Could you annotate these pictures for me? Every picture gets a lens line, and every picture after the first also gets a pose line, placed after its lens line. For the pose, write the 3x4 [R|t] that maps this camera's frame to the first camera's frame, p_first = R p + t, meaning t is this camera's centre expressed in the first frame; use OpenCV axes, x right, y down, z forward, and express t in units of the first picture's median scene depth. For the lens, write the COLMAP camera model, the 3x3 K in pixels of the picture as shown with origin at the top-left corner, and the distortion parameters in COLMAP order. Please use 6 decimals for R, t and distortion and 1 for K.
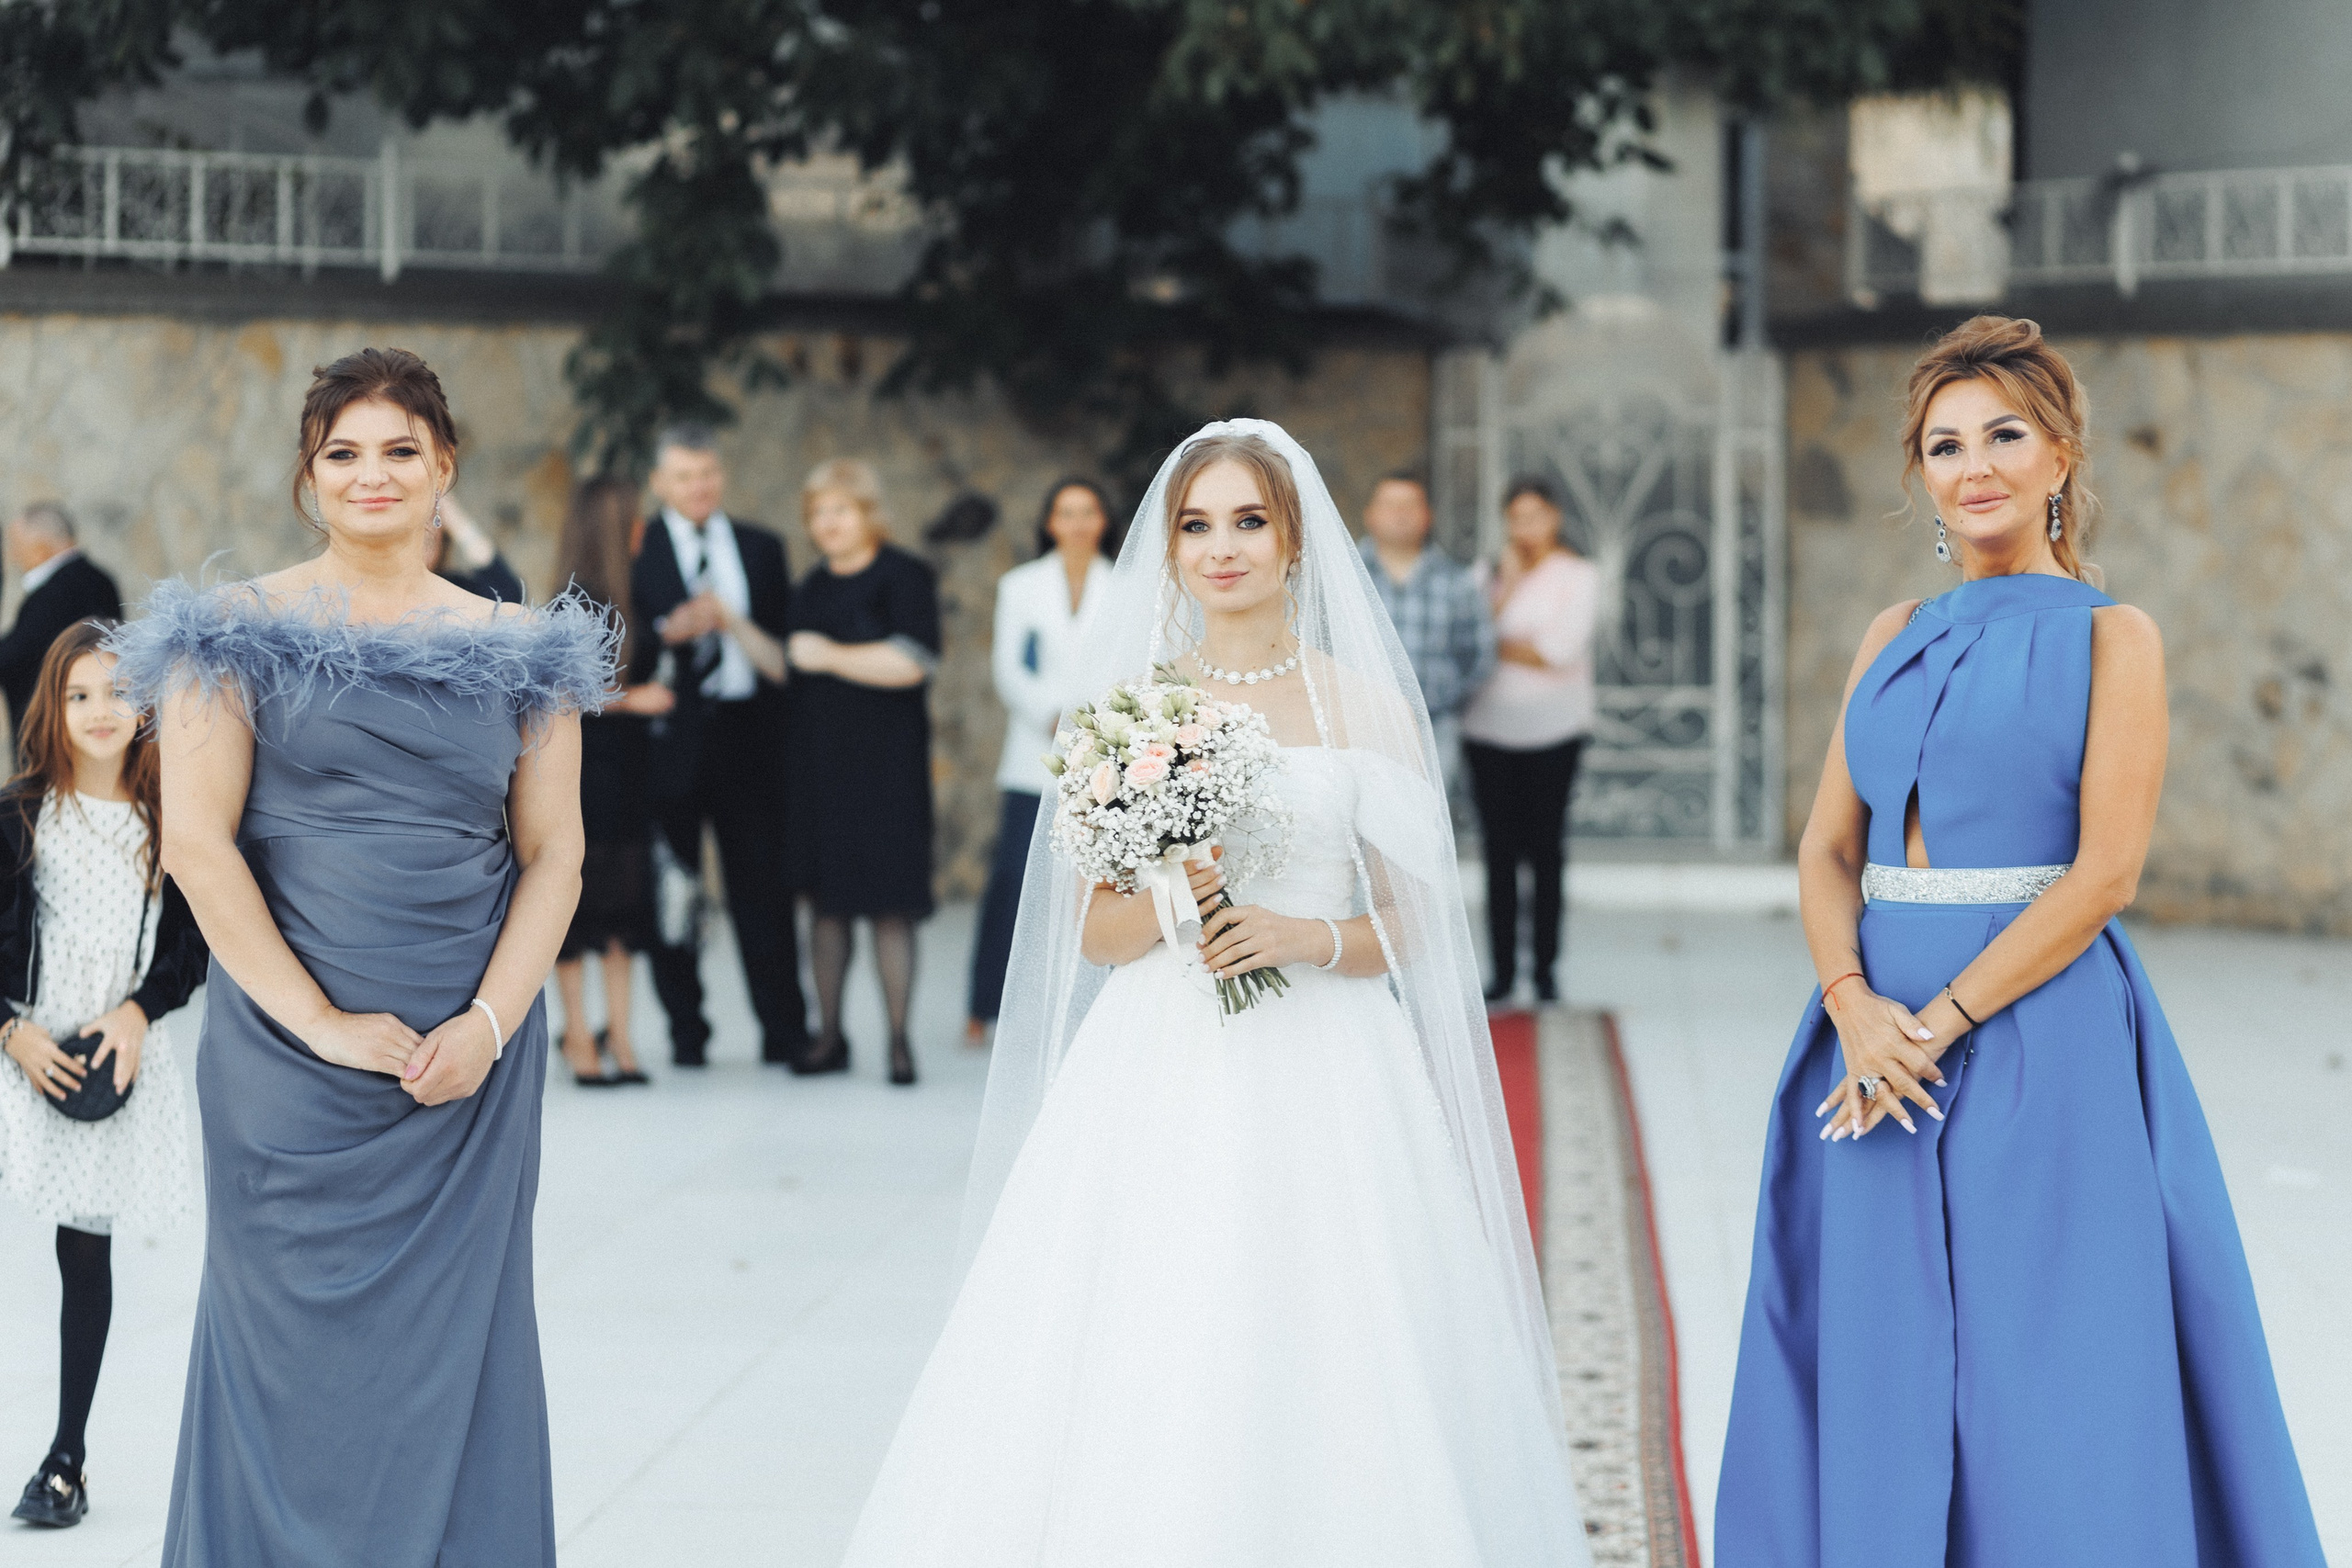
lens RADIAL K [[5754.3, 0, 1177.1], [0, 5754.3, 786.8], [0, 0, 1]] dist [0.004661, -0.240331]
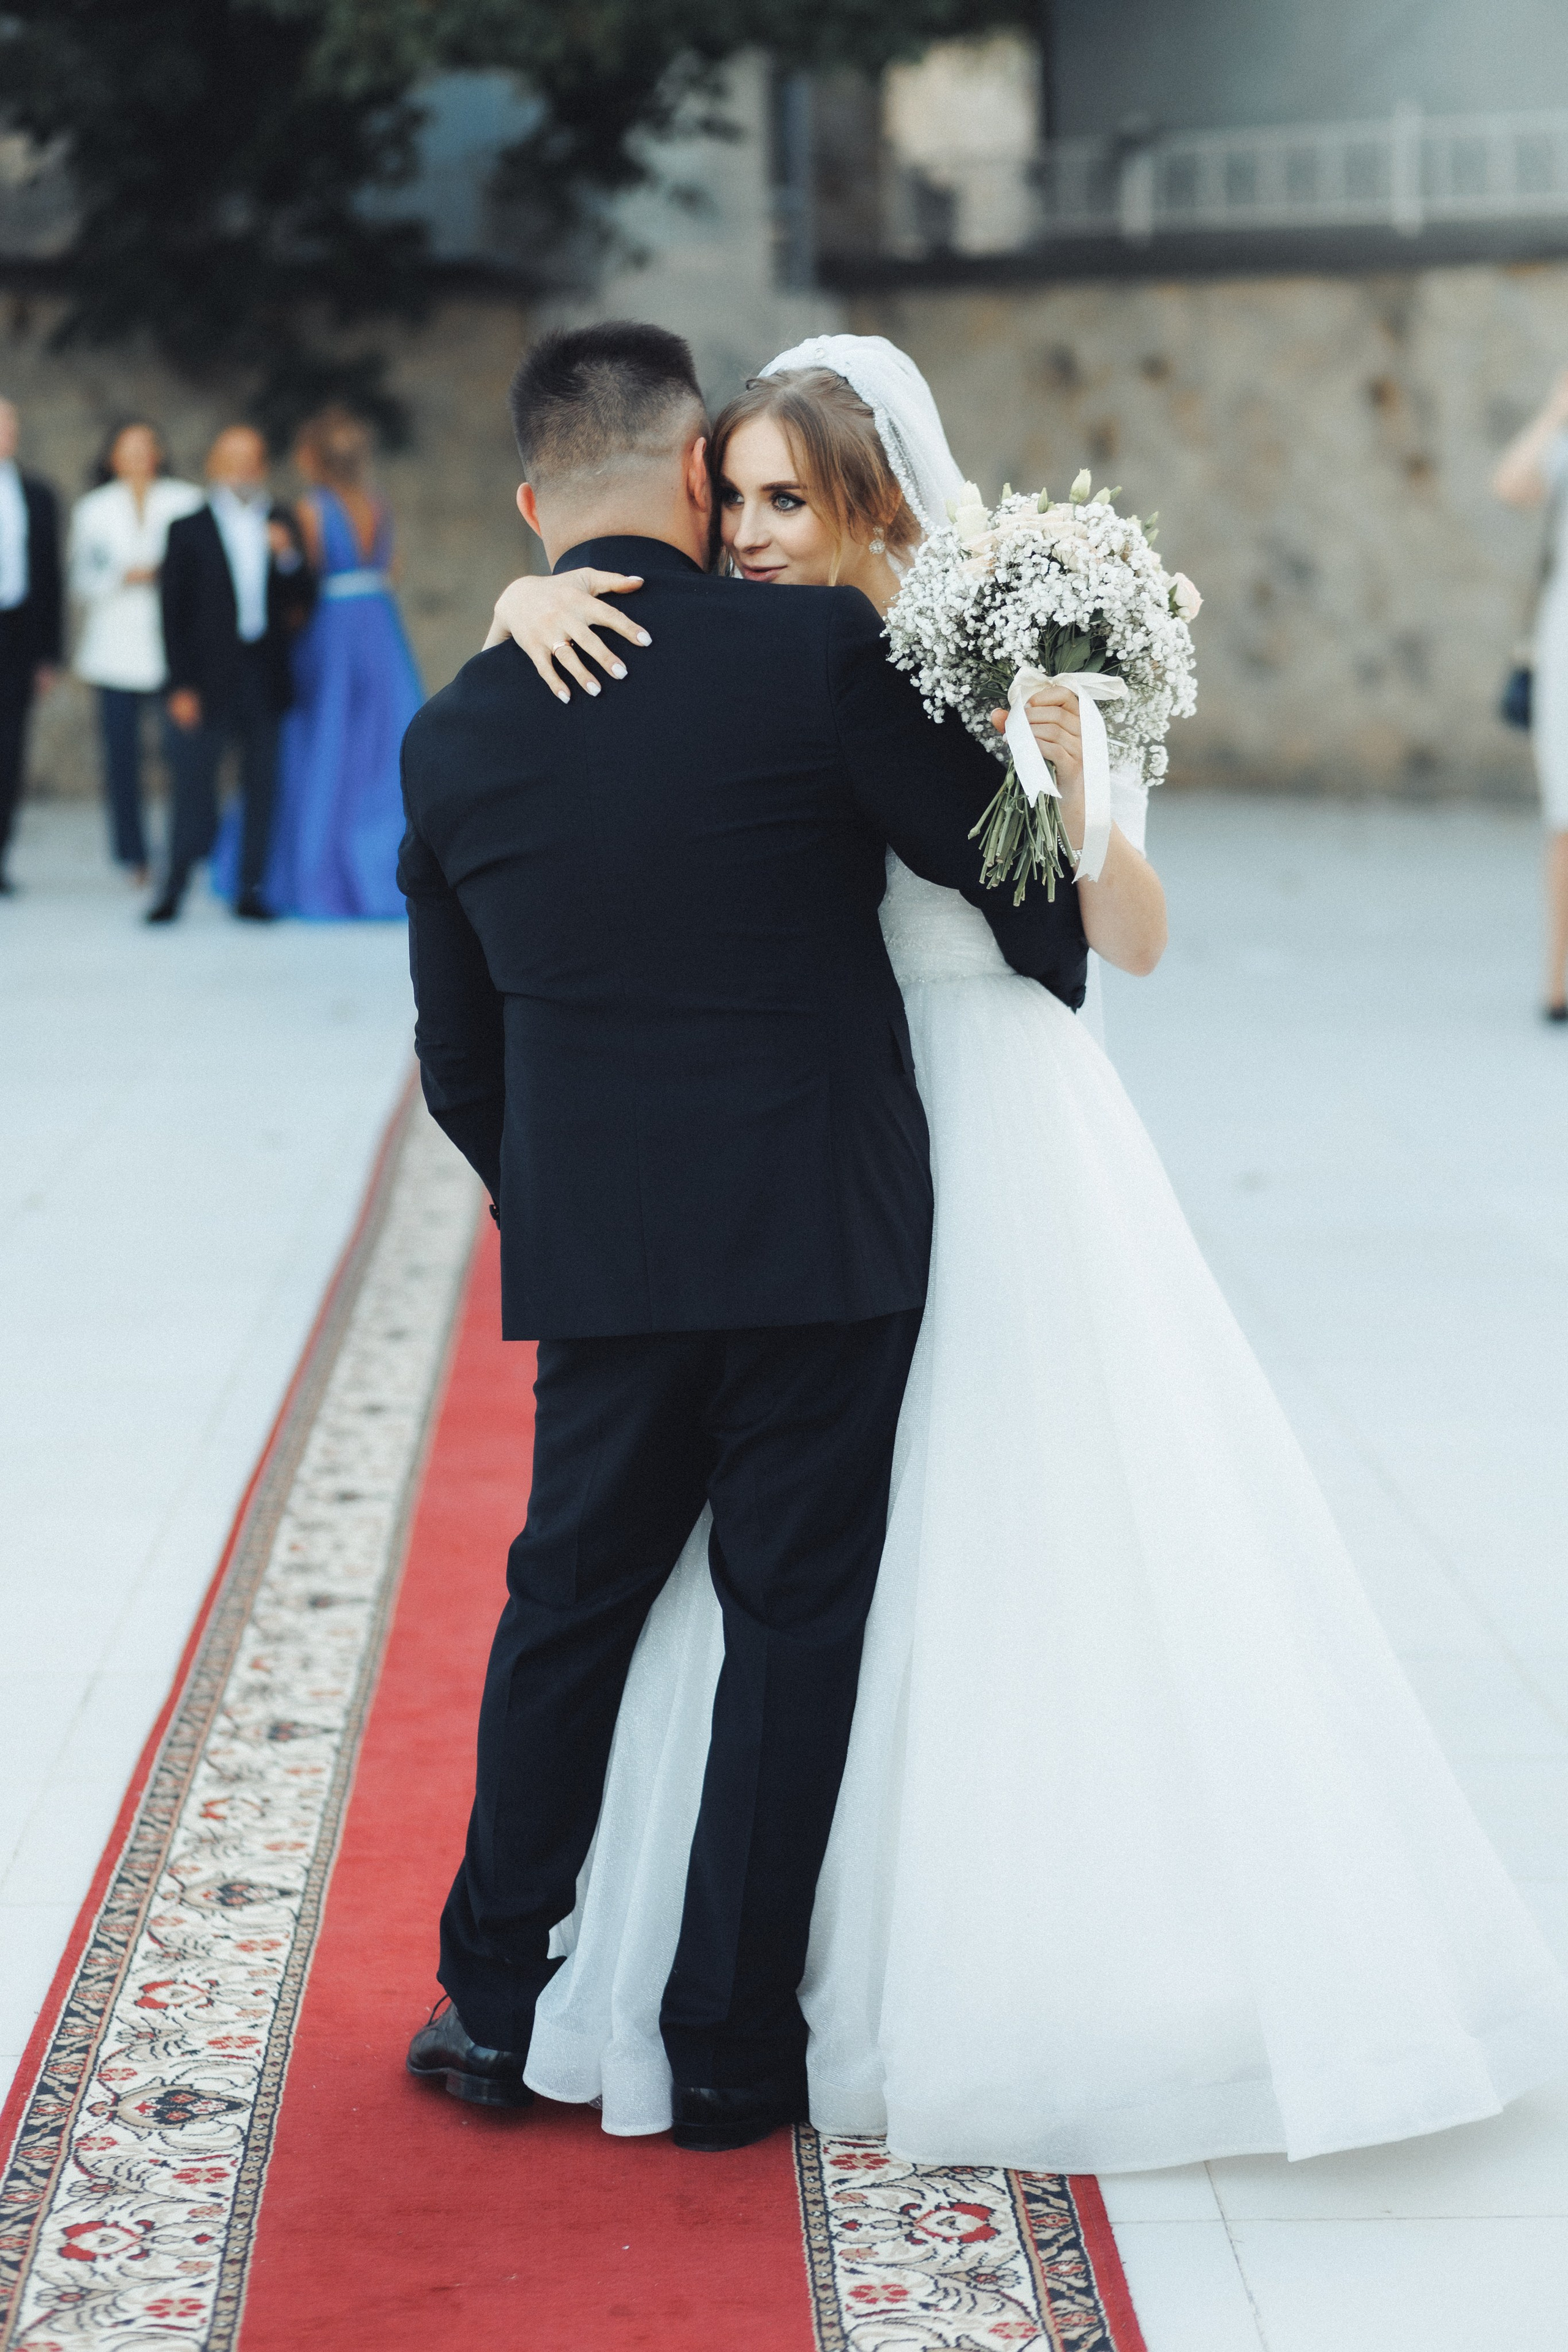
lens RADIAL K [[5754.9, 0, 788.2], [0, 5754.9, 1179.1], [0, 0, 1]] dist [0.004661, -0.240331]
pose [[0.995029, -0.028436, 0.095443, -0.019361], [0.020942, 0.996684, 0.078624, 0.009023], [-0.097362, -0.076234, 0.992325, -0.149782]]
